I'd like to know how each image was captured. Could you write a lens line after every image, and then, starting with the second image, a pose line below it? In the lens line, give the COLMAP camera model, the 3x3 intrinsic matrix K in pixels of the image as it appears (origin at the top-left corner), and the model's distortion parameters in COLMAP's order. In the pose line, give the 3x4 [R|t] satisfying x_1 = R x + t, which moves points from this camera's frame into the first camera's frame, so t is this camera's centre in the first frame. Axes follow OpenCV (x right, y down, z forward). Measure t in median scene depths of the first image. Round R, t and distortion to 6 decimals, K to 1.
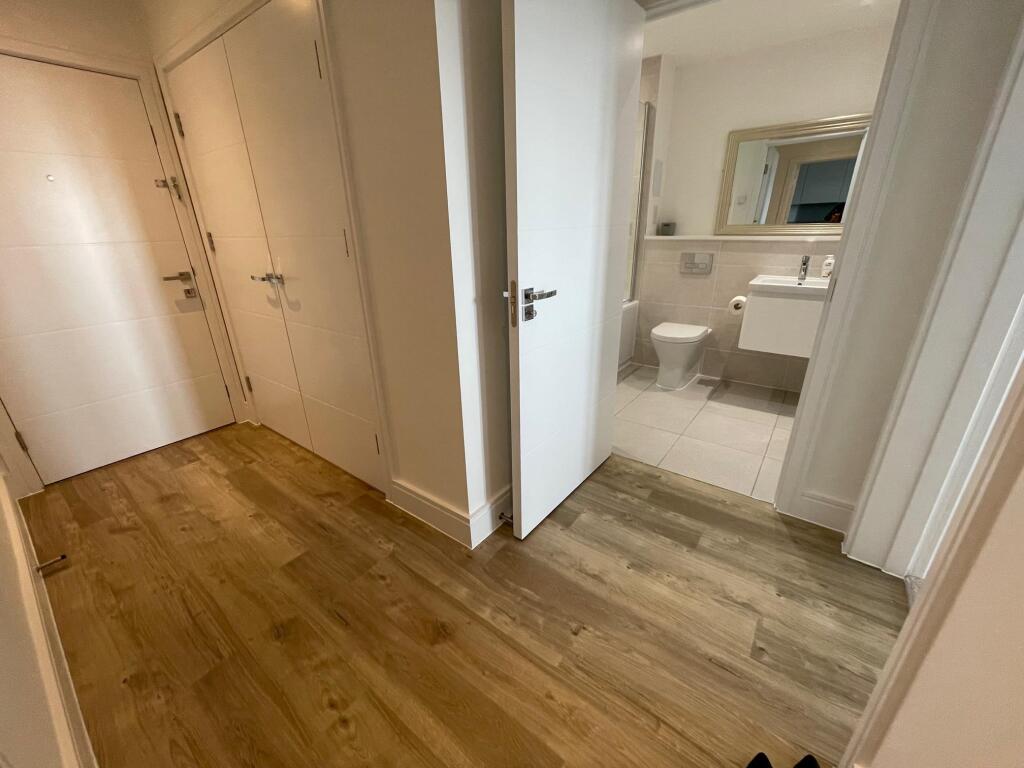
lens RADIAL K [[411.1, 0, 508.5], [0, 411.1, 383.6], [0, 0, 1]] dist [-0.004469, 0.000282]
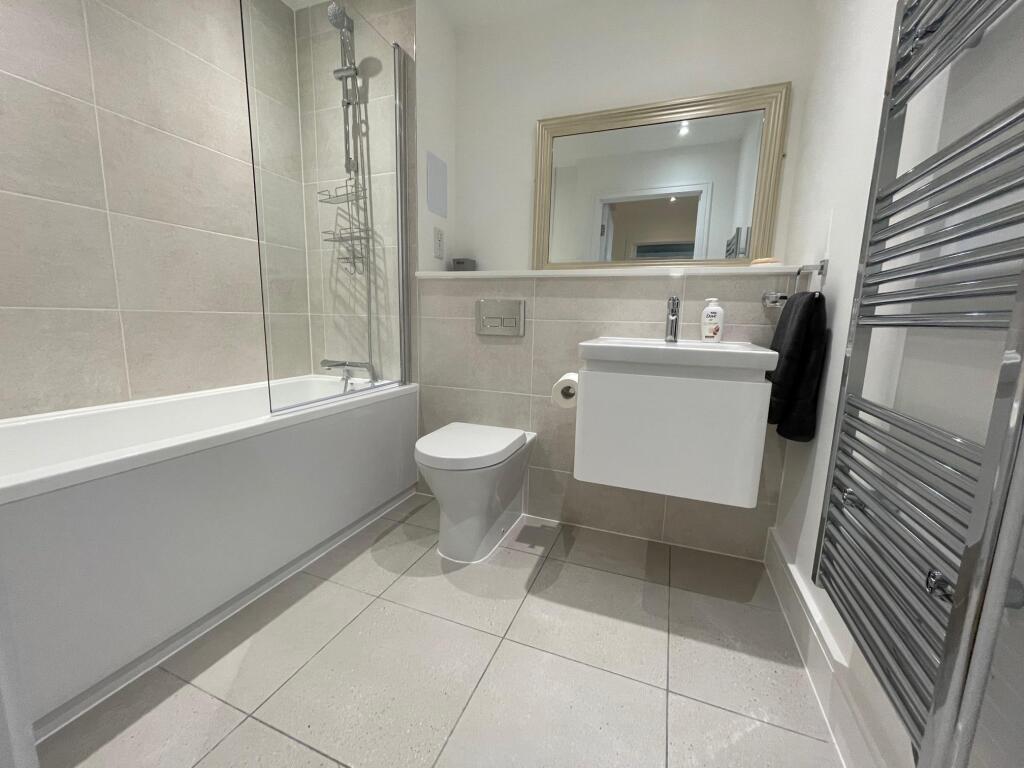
lens RADIAL K [[411.1, 0, 508.5], [0, 411.1, 383.6], [0, 0, 1]] dist [-0.004469, 0.000282]
pose [[0.960641, 0.002194, 0.277783, 0.318390], [0.055152, 0.978556, -0.198459, -0.093785], [-0.272261, 0.205968, 0.939921, 0.496881]]
